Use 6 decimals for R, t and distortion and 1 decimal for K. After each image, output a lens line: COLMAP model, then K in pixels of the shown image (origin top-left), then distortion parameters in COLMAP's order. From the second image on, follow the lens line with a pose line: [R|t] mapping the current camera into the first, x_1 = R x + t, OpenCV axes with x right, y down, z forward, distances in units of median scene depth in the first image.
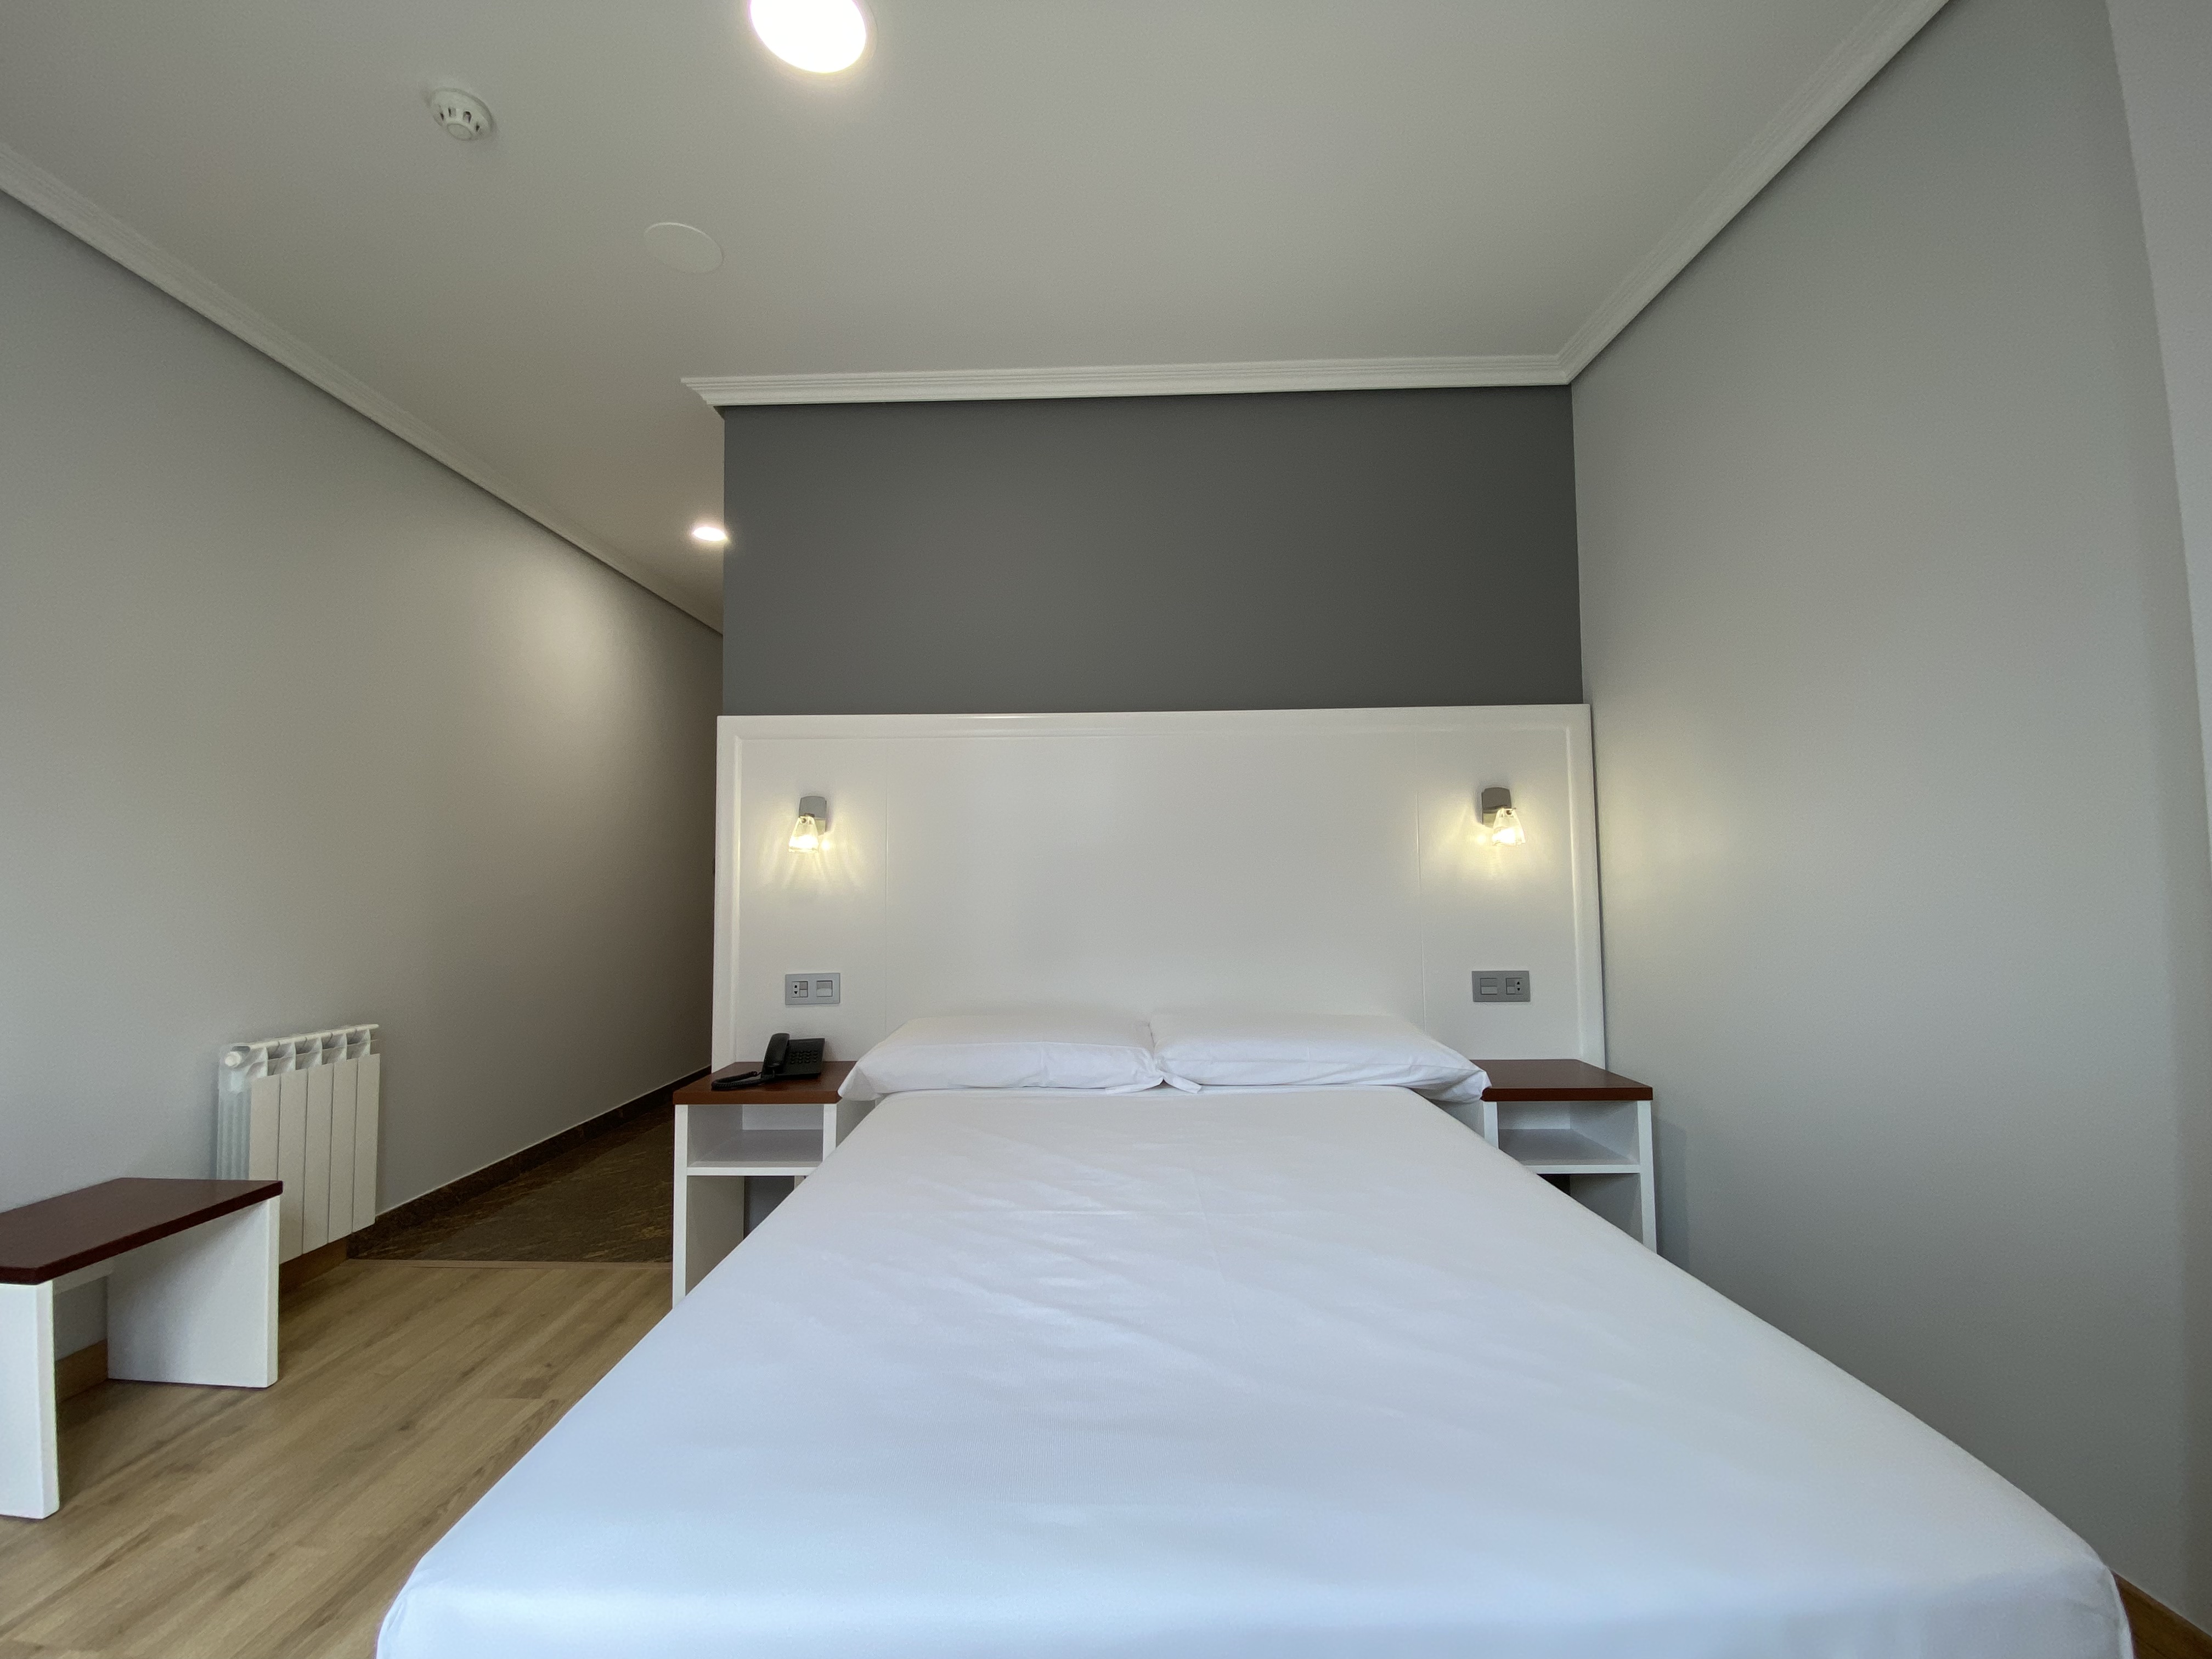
lens RADIAL K [[883.9, 0, 1098.4], [0, 883.9, 836.7], [0, 0, 1]] dist [-0.010606, -0.000253]
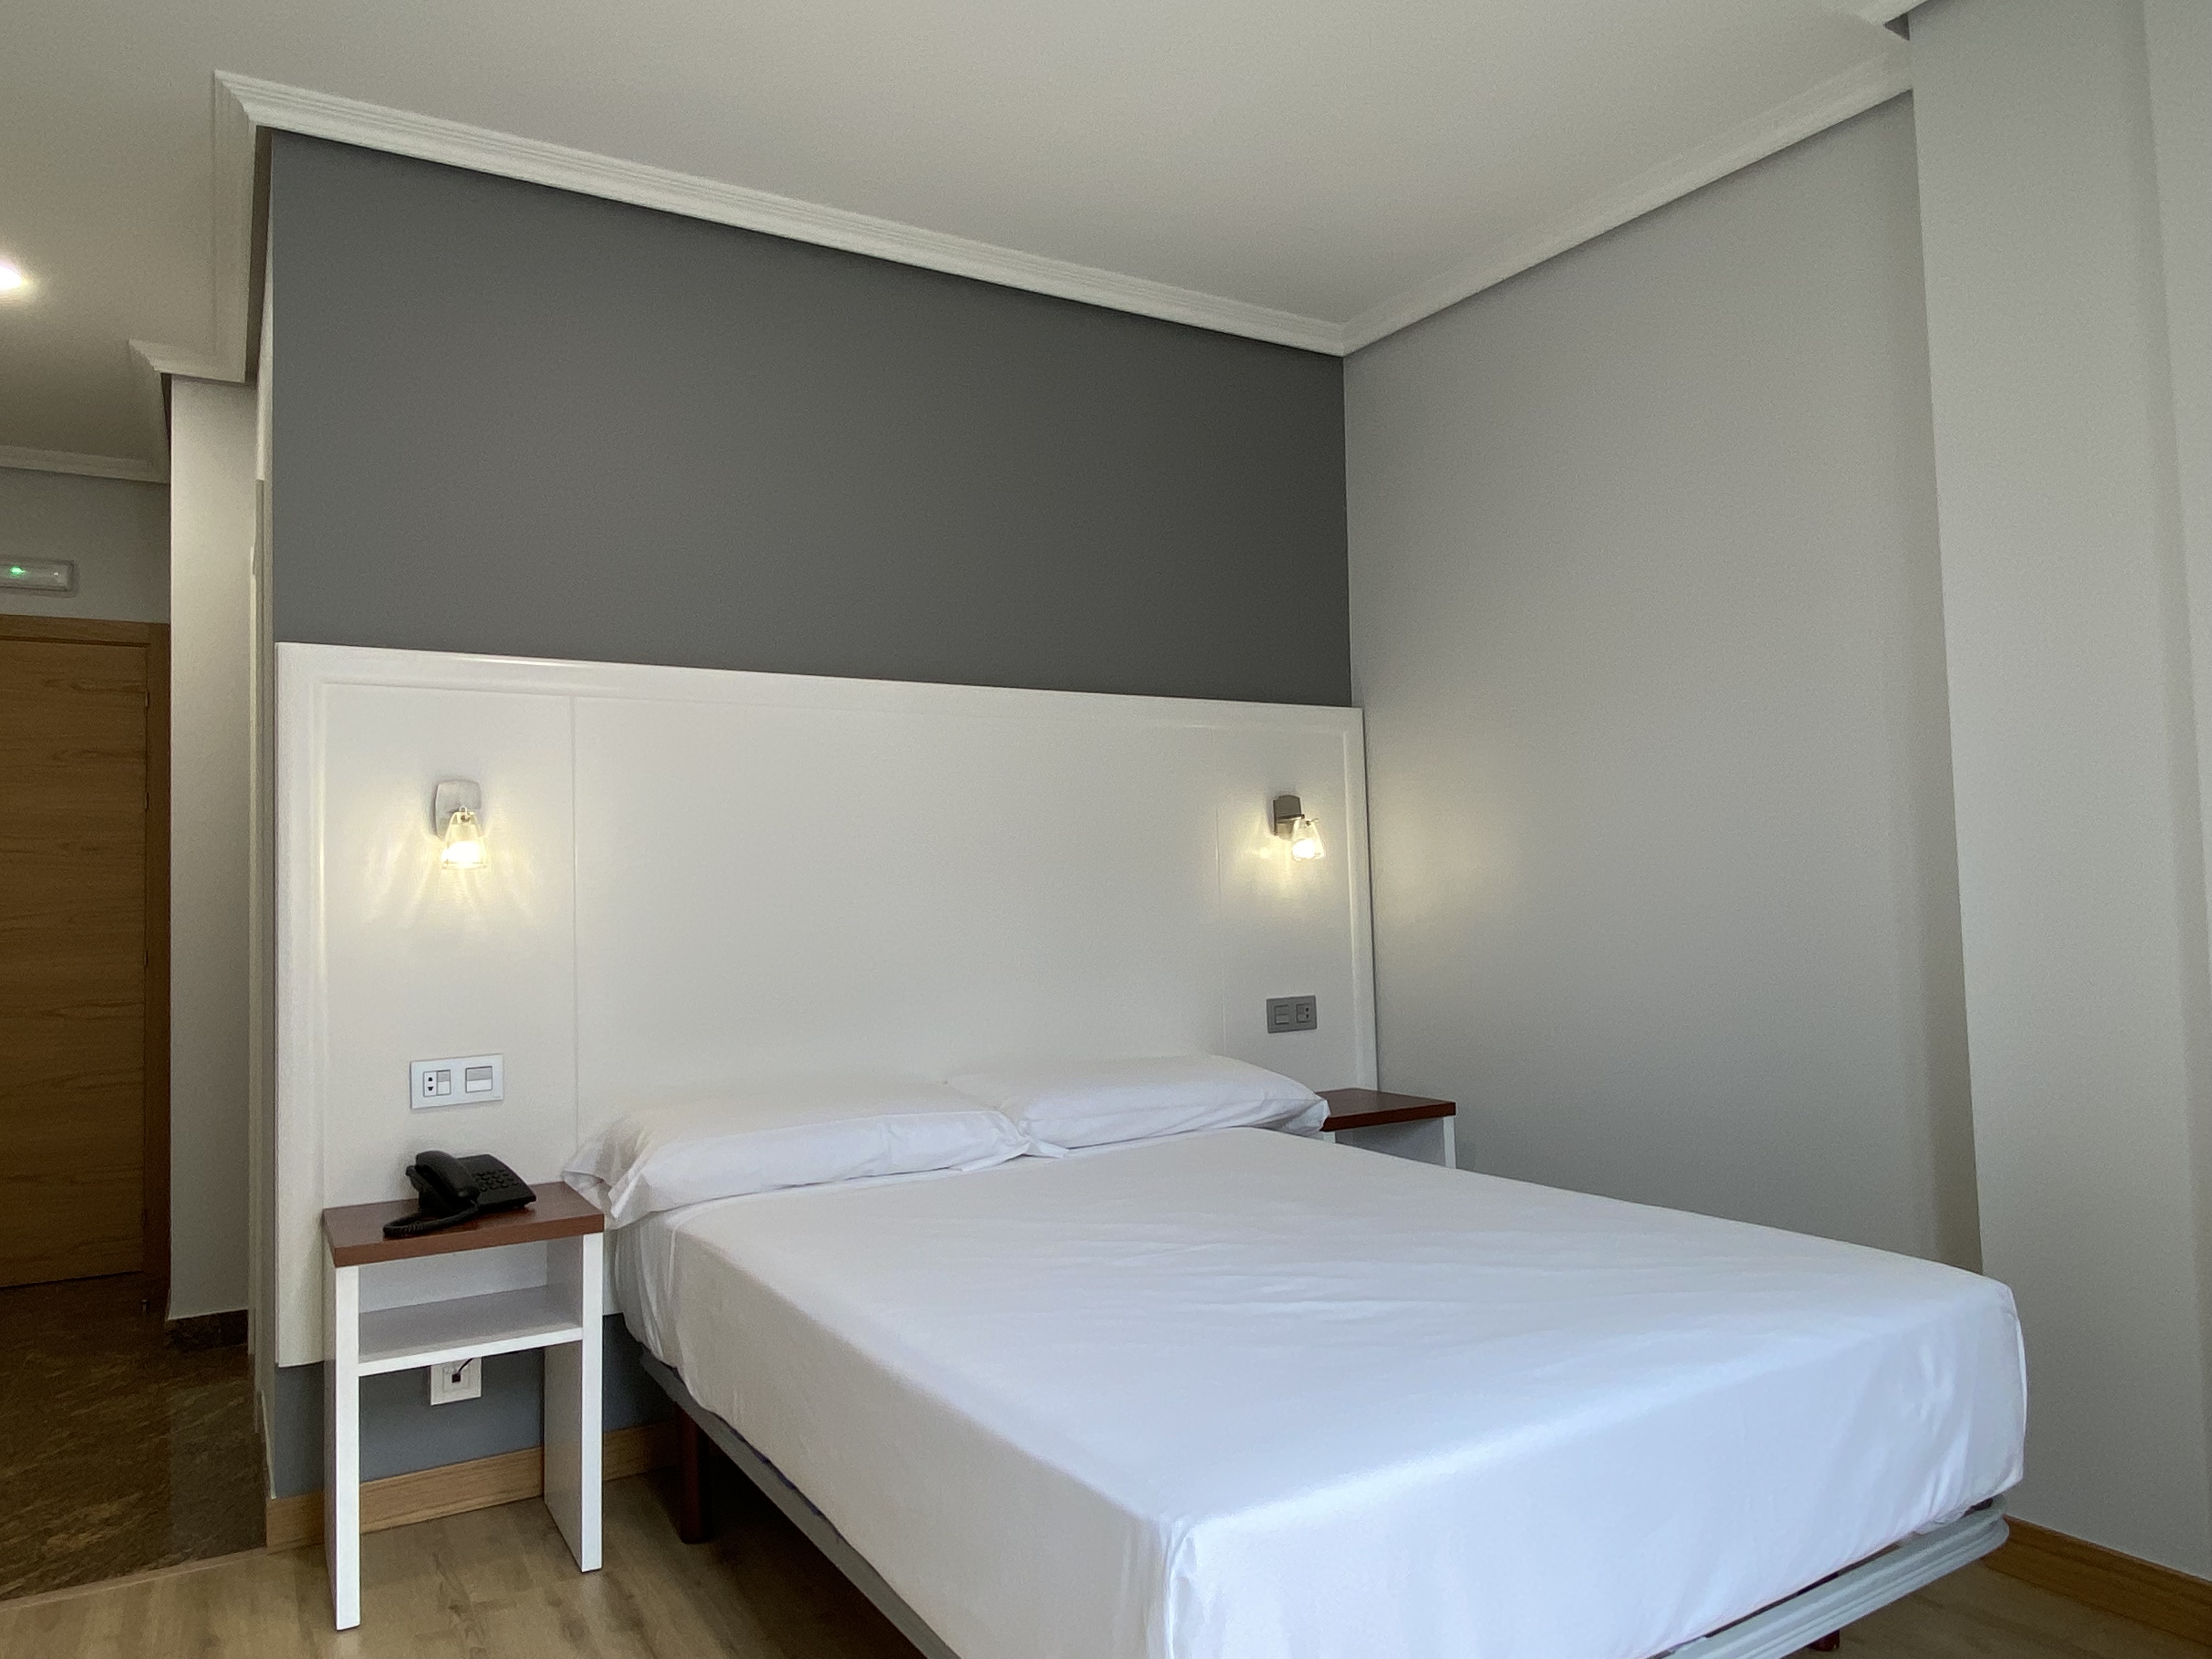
lens RADIAL K [[1435.2, 0, 1108.1], [0, 1435.2, 828.9], [0, 0, 1]] dist [-0.010882, -0.007011]
pose [[0.841808, 0.012354, 0.539636, -0.507115], [-0.012878, 0.999913, -0.002801, -0.015017], [-0.539624, -0.004592, 0.841894, -0.142593]]
